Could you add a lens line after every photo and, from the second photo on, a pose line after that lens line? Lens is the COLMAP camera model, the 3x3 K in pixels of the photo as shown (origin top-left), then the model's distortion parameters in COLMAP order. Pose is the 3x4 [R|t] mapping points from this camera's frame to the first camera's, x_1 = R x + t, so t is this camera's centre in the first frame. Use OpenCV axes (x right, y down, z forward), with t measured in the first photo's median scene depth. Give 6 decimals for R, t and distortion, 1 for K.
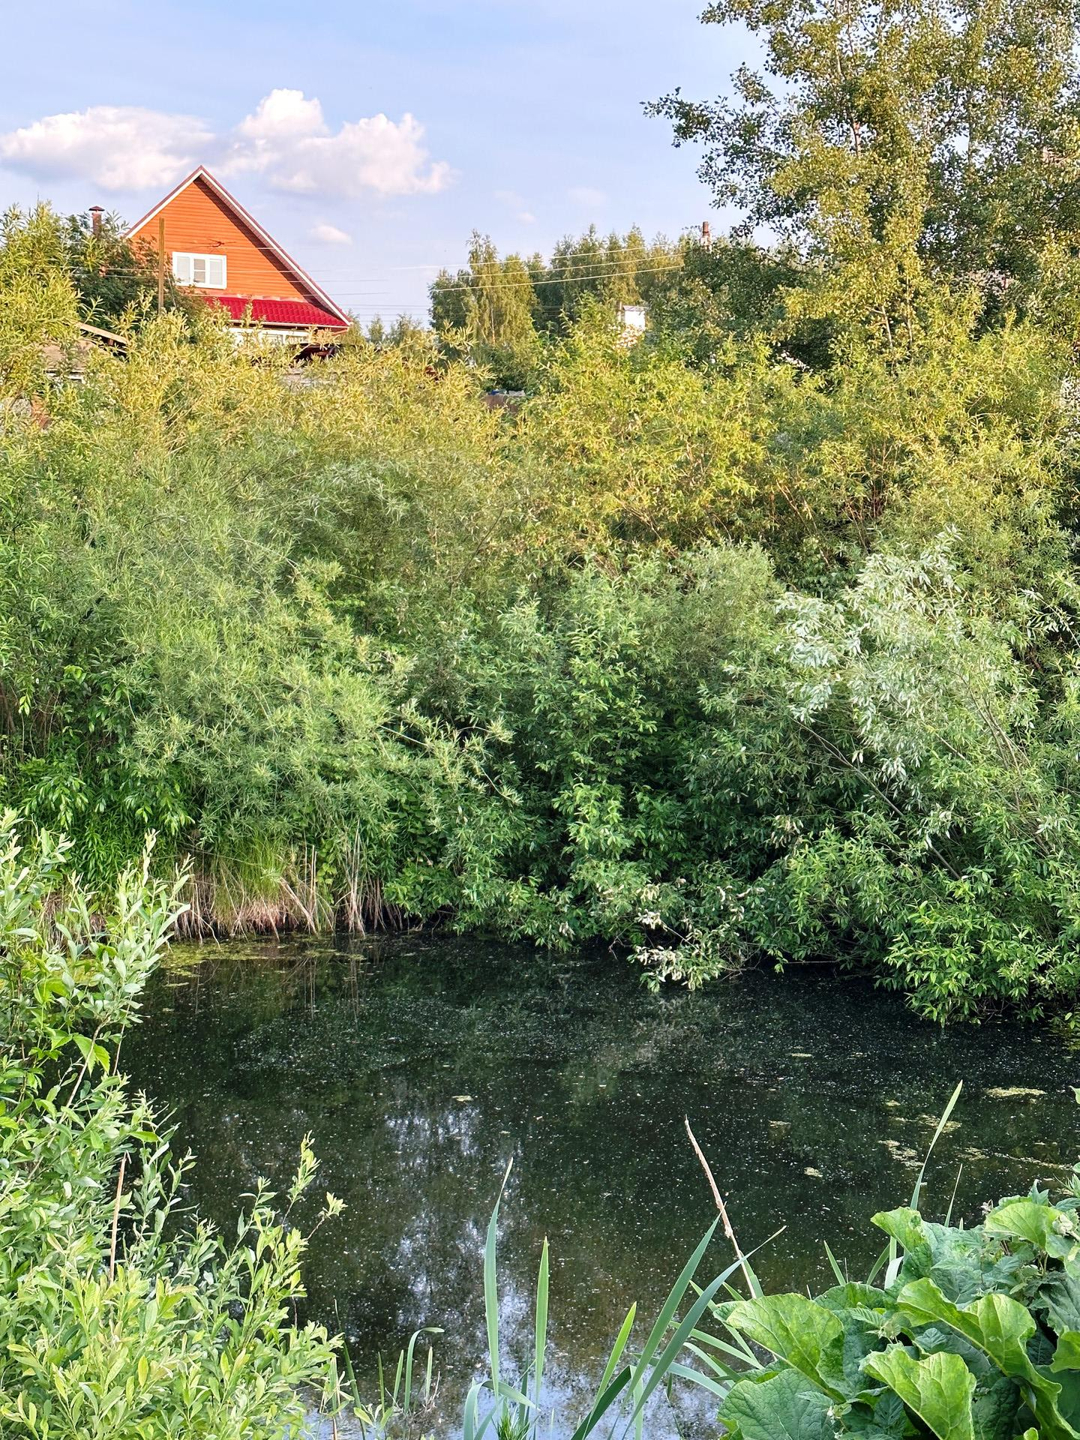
lens RADIAL K [[1848.5, 0, 540.7], [0, 1848.5, 755.4], [0, 0, 1]] dist [0.119986, -0.057343]
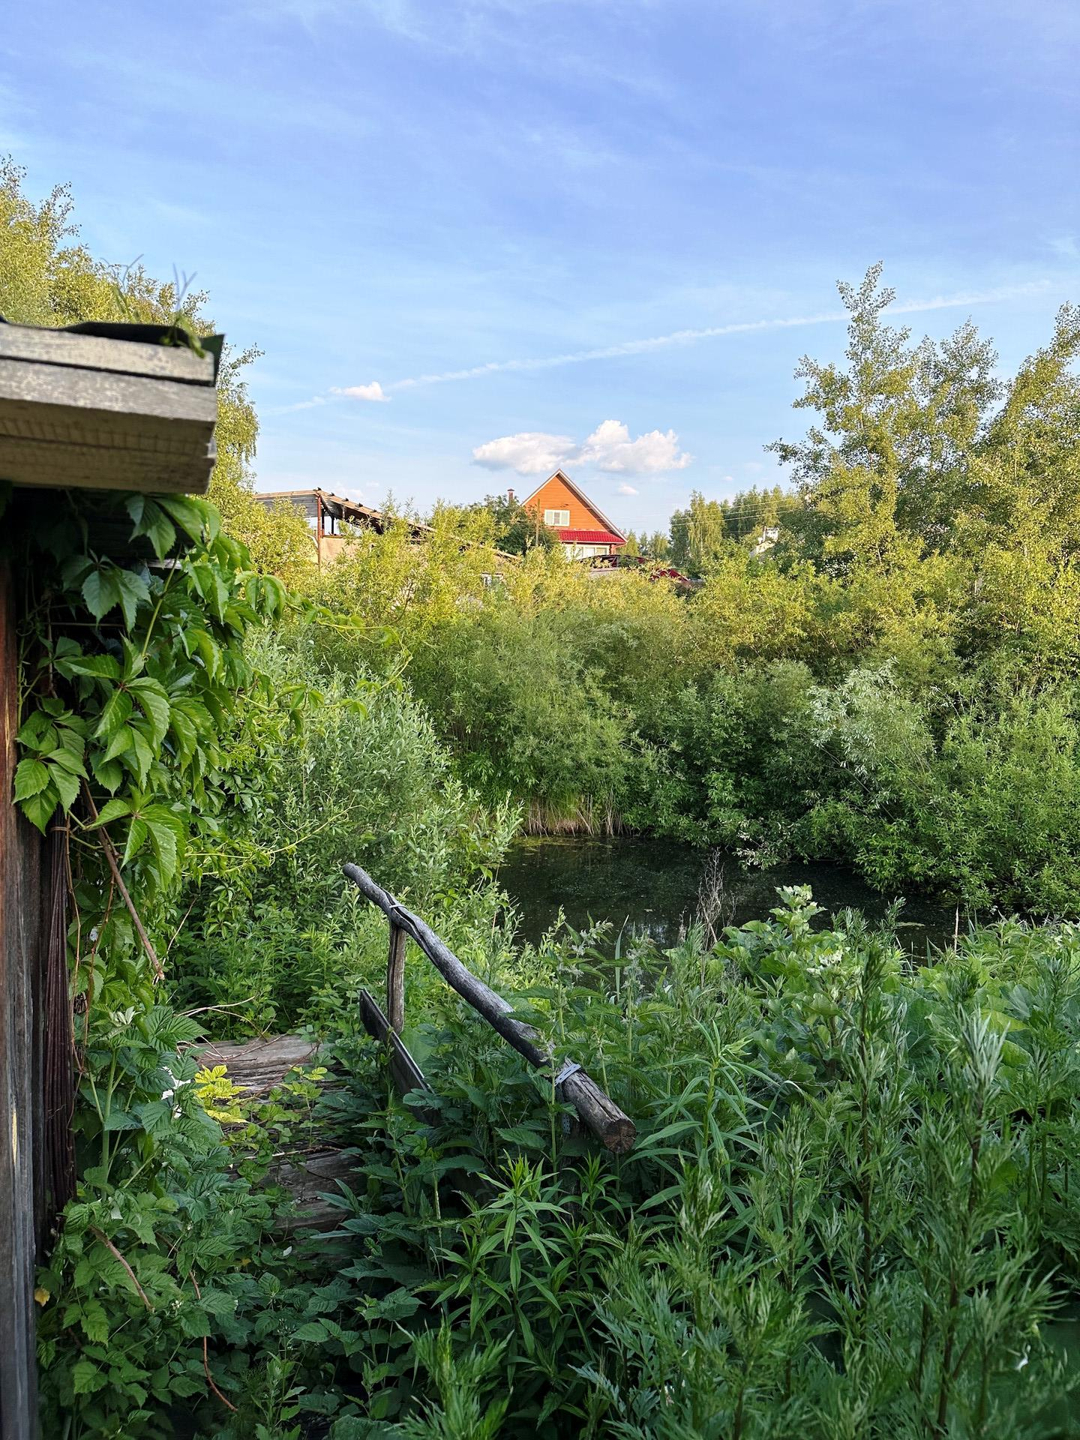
lens RADIAL K [[1031.5, 0, 534.5], [0, 1031.5, 734.1], [0, 0, 1]] dist [0.092114, -0.095322]
pose [[0.977564, 0.027122, -0.208887, 0.067539], [-0.028566, 0.999584, -0.003898, -0.017631], [0.208694, 0.009777, 0.977932, -0.223628]]
